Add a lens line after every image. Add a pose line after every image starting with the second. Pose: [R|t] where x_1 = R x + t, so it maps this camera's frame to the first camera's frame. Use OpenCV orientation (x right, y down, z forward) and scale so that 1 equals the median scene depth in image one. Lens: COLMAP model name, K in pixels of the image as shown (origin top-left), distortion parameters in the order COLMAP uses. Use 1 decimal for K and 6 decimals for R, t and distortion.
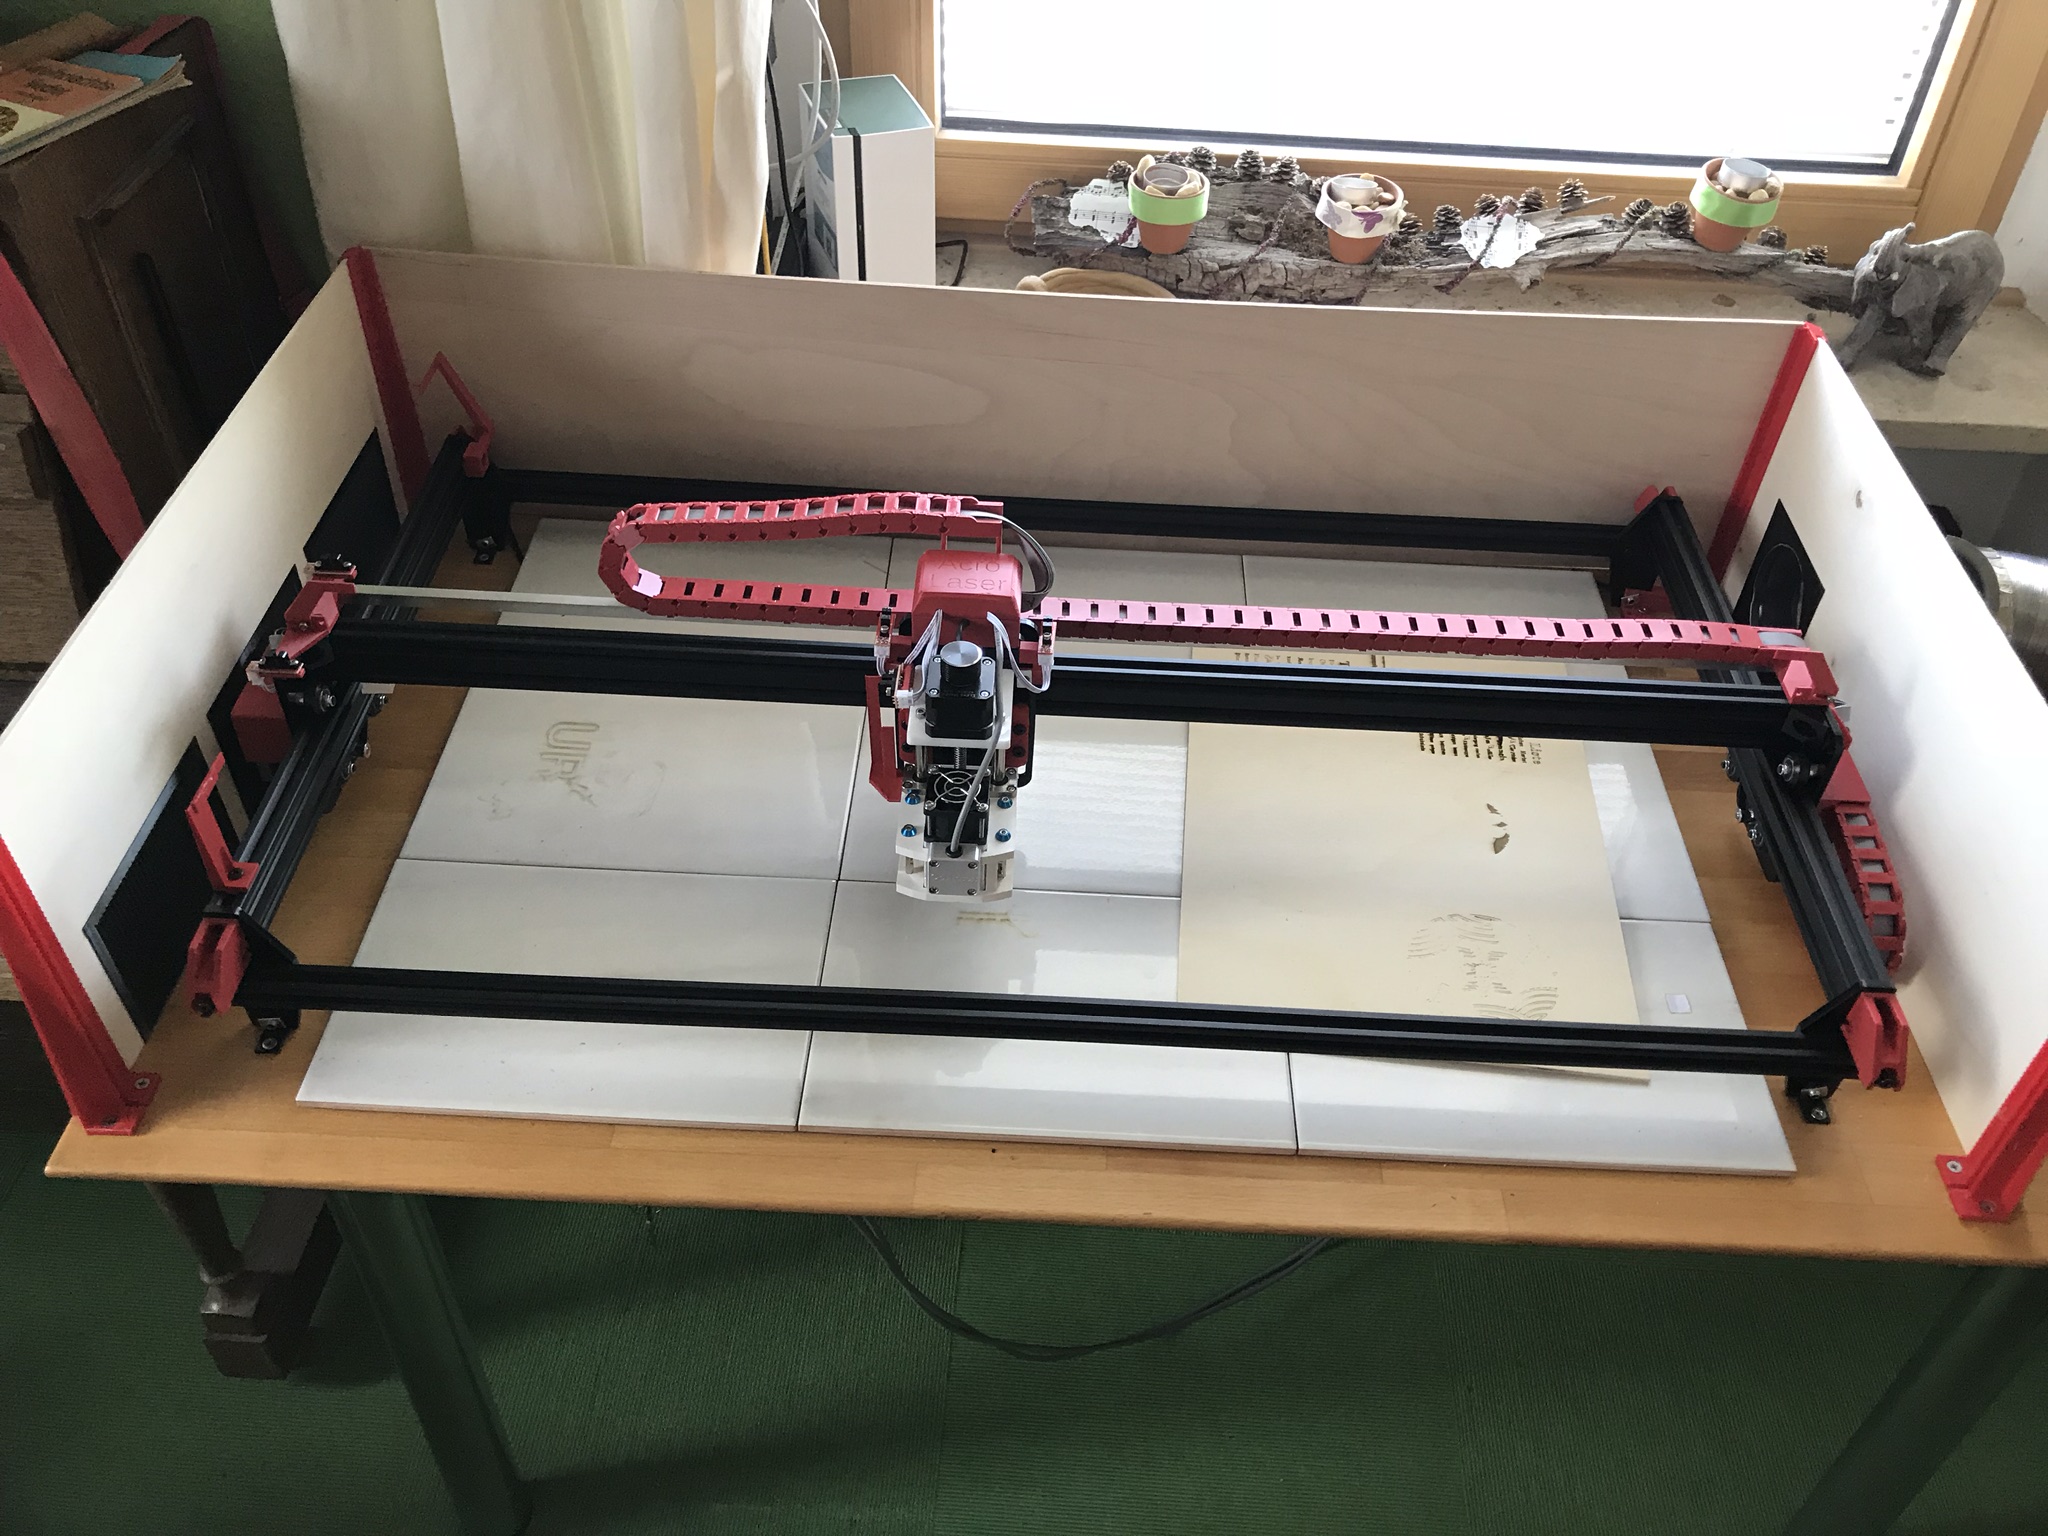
lens RADIAL K [[1720.1, 0, 1024.0], [0, 1720.1, 768.0], [0, 0, 1]] dist [-0.010039, -0.010955]
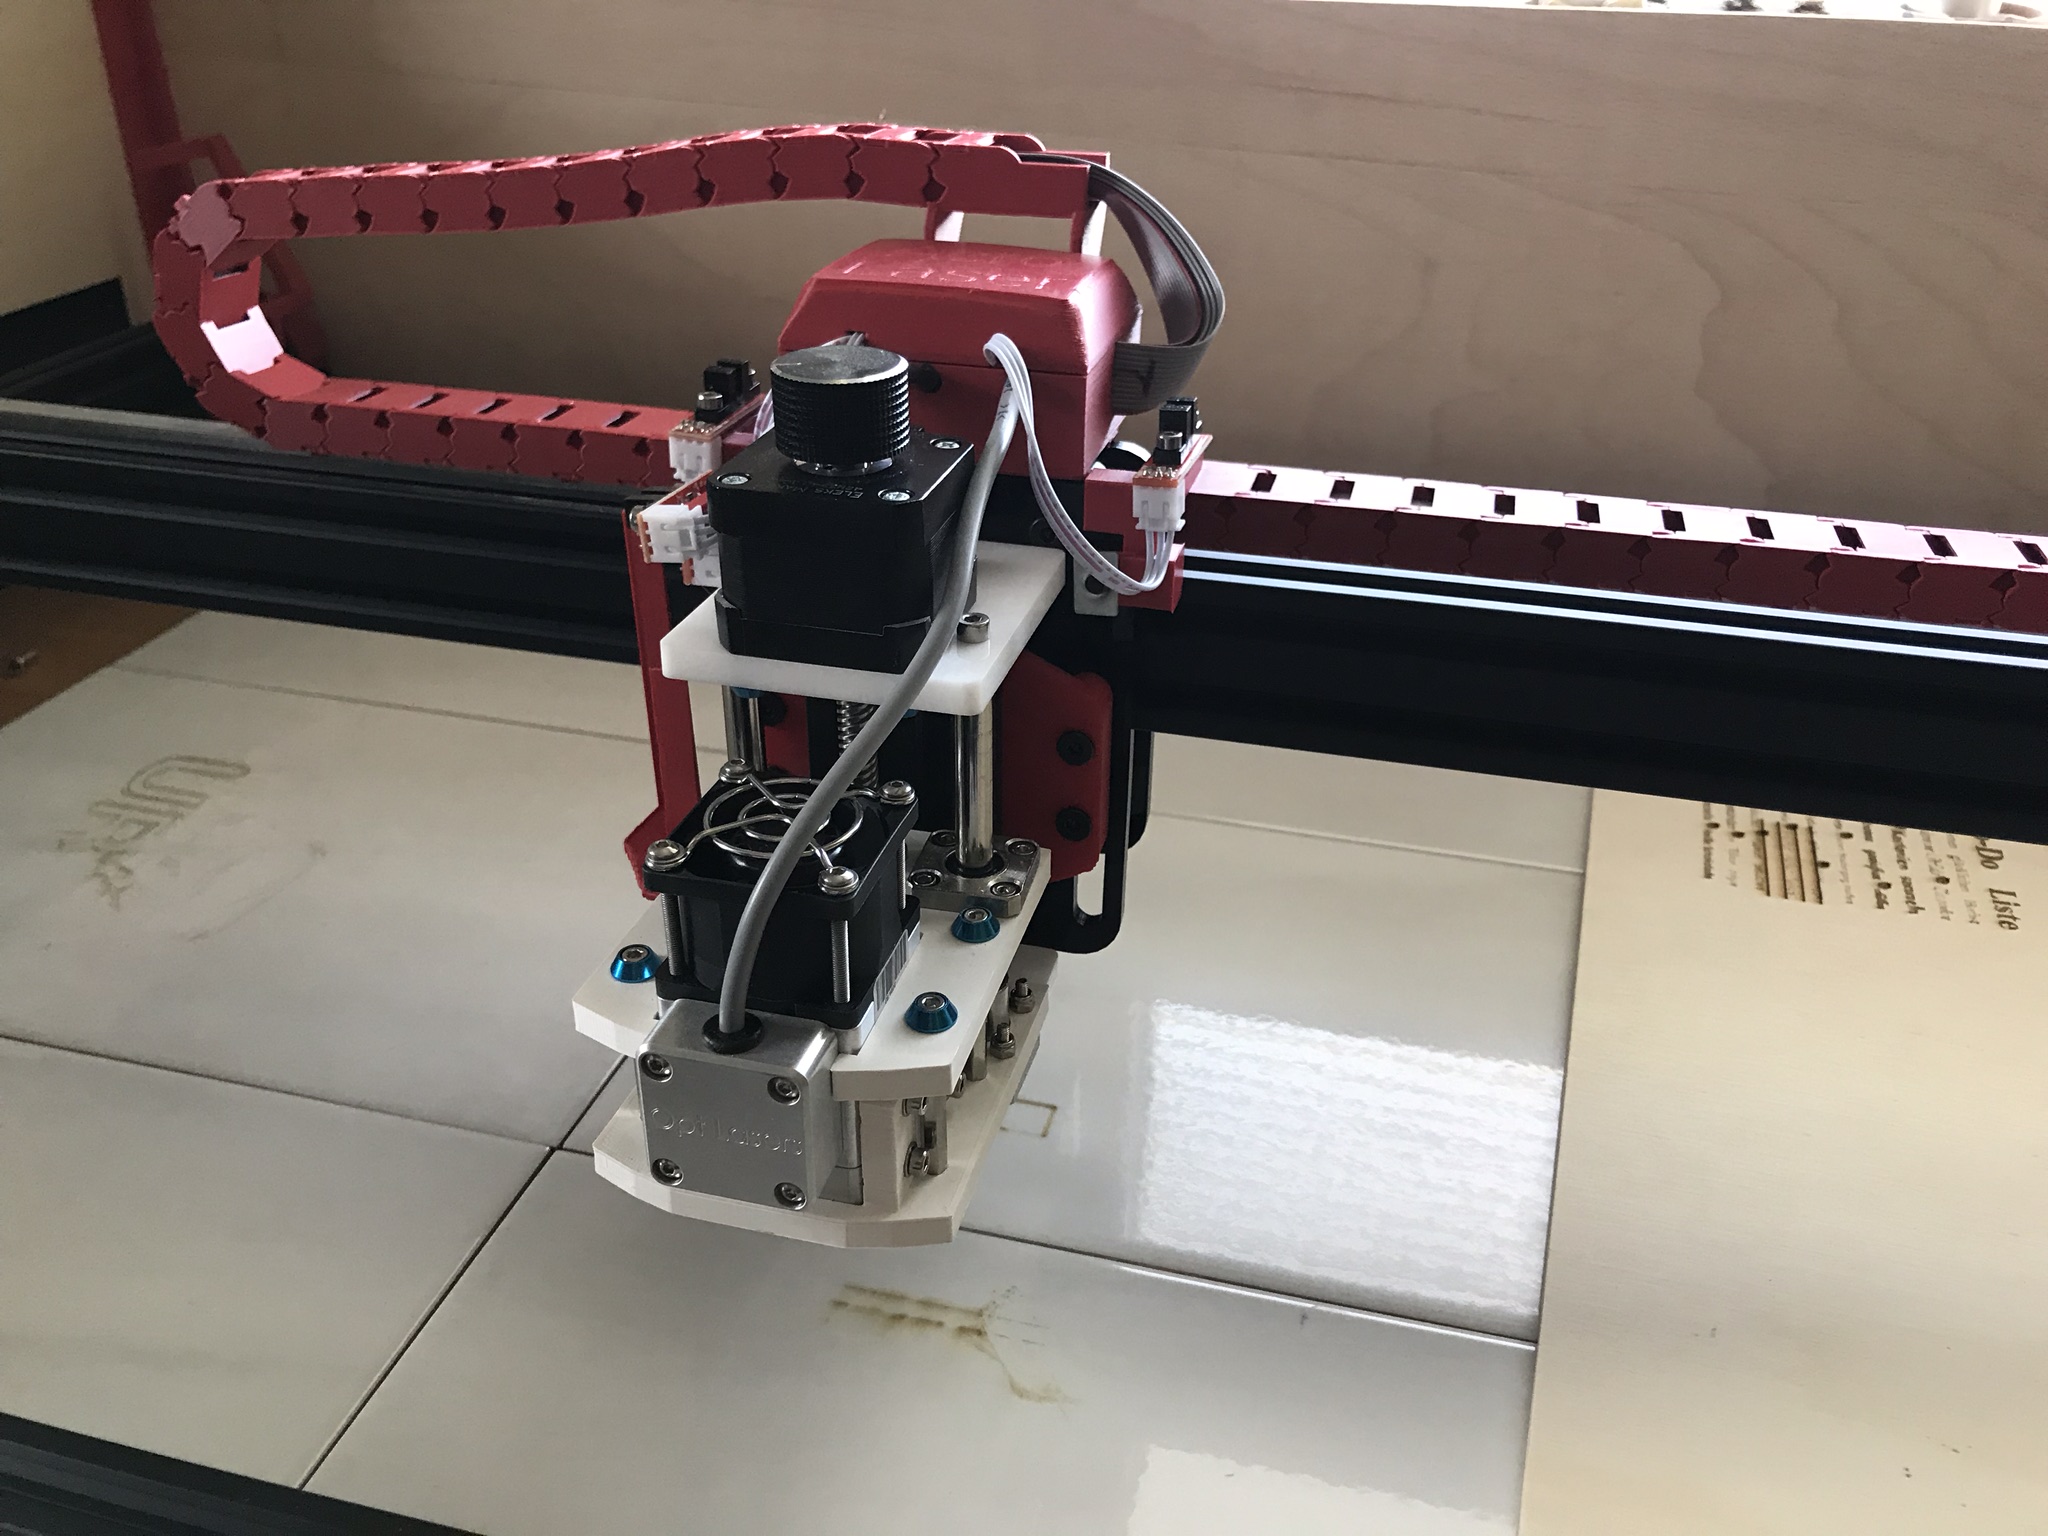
lens RADIAL K [[1720.1, 0, 1024.0], [0, 1720.1, 768.0], [0, 0, 1]] dist [-0.010039, -0.010955]
pose [[0.972970, 0.085739, -0.214425, 0.062590], [-0.137283, 0.961386, -0.238516, 0.065943], [0.185695, 0.261506, 0.947170, 0.707915]]
